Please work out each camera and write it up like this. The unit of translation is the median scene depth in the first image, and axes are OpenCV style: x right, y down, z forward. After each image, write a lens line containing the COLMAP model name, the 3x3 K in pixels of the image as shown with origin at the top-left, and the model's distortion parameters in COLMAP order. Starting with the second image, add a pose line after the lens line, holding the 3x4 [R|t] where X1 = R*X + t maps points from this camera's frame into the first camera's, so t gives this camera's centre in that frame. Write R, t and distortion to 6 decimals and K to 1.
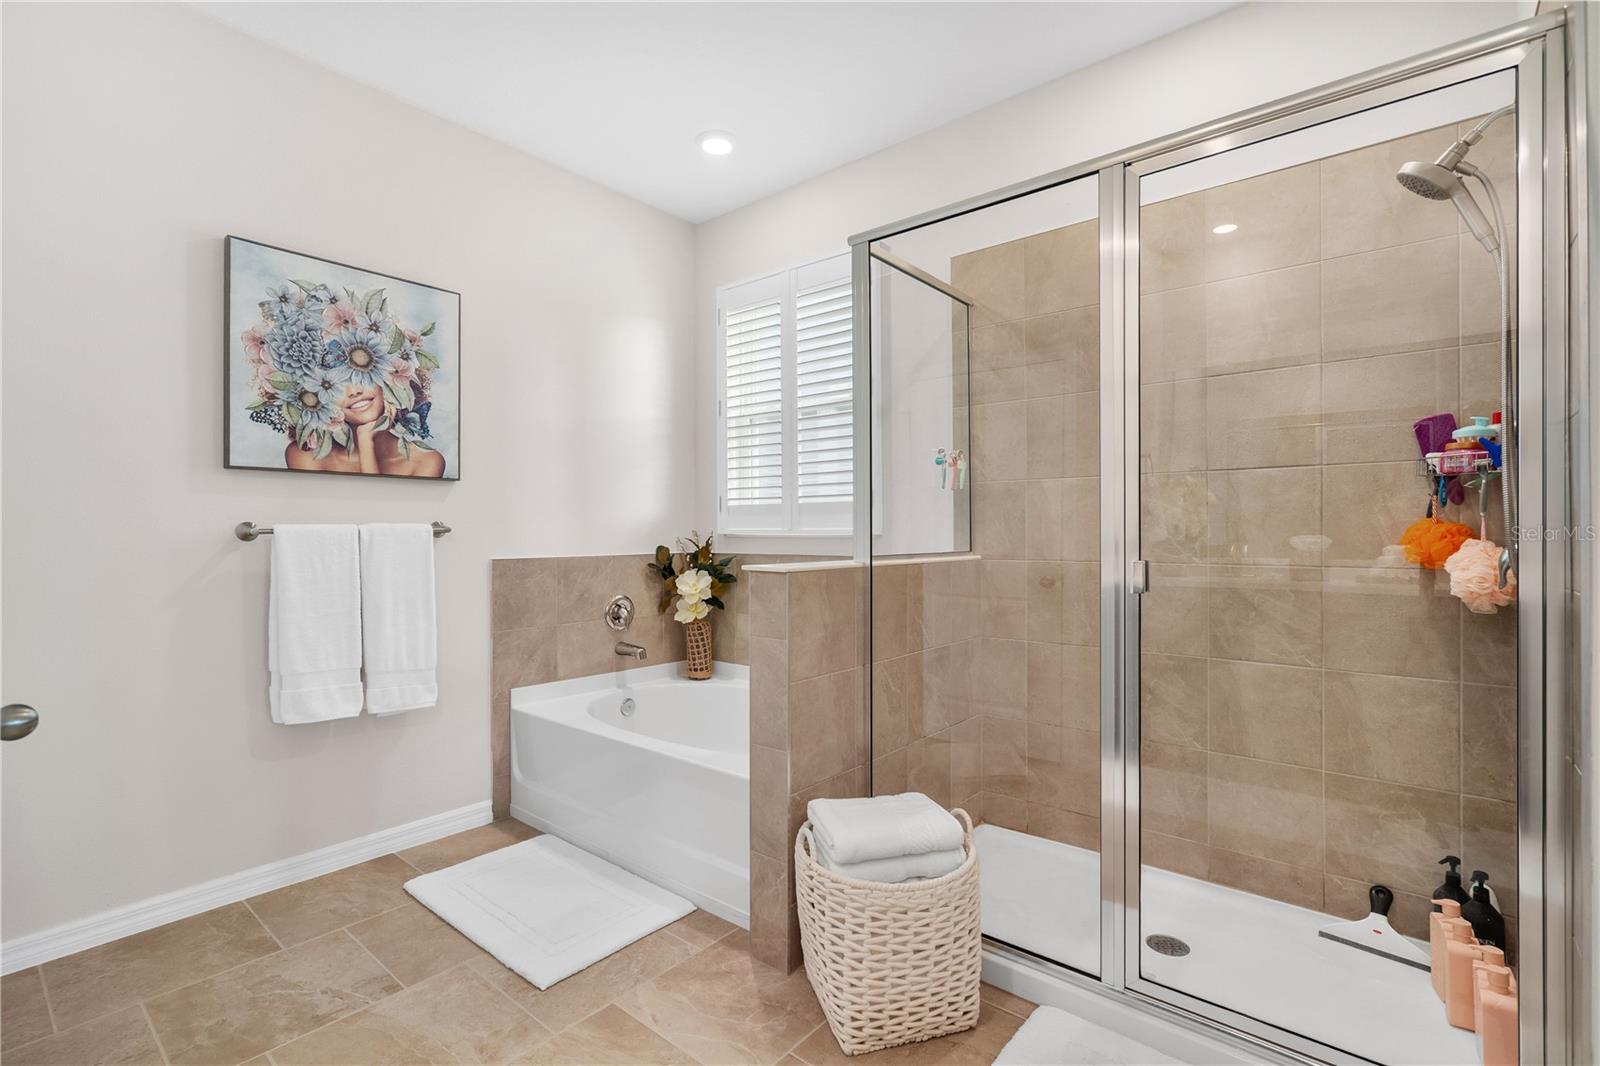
lens RADIAL K [[728.6, 0, 800.0], [0, 728.6, 533.0], [0, 0, 1]] dist [-0.001022, 0.000370]
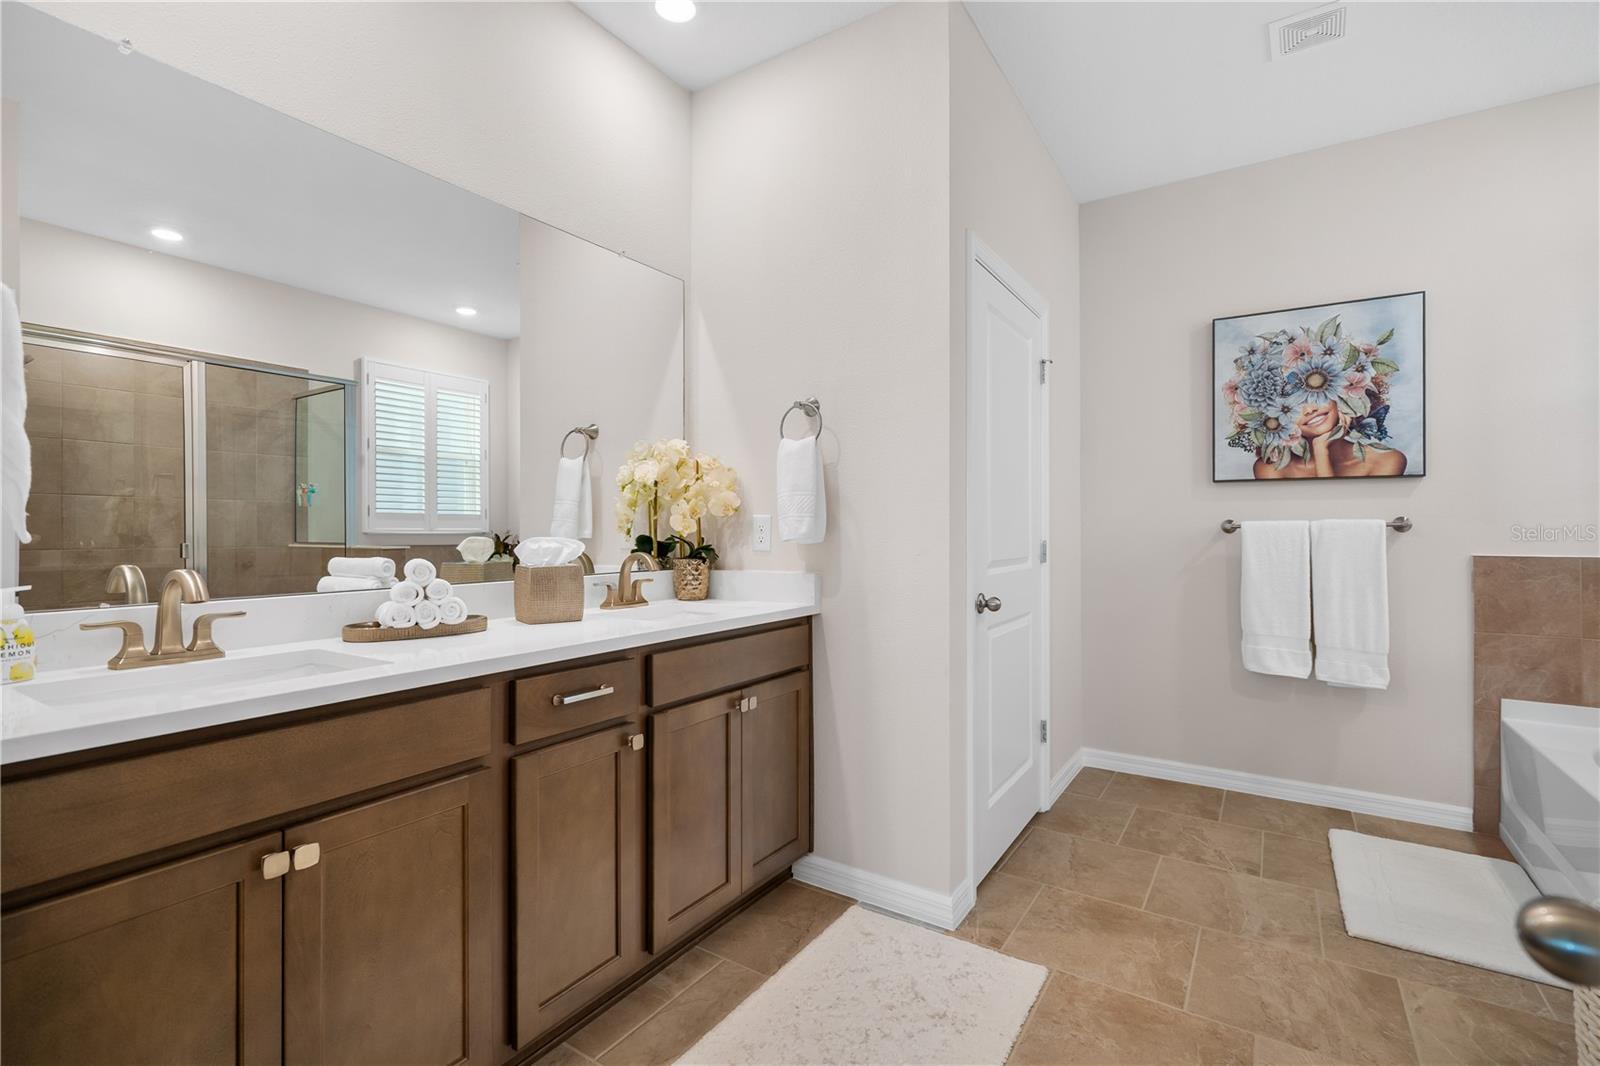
lens RADIAL K [[728.1, 0, 803.5], [0, 728.1, 540.6], [0, 0, 1]] dist [-0.001141, 0.000136]
pose [[0.123890, 0.019082, -0.992112, 0.478395], [-0.000778, 0.999817, 0.019133, -0.001093], [0.992296, -0.001599, 0.123882, 0.020228]]
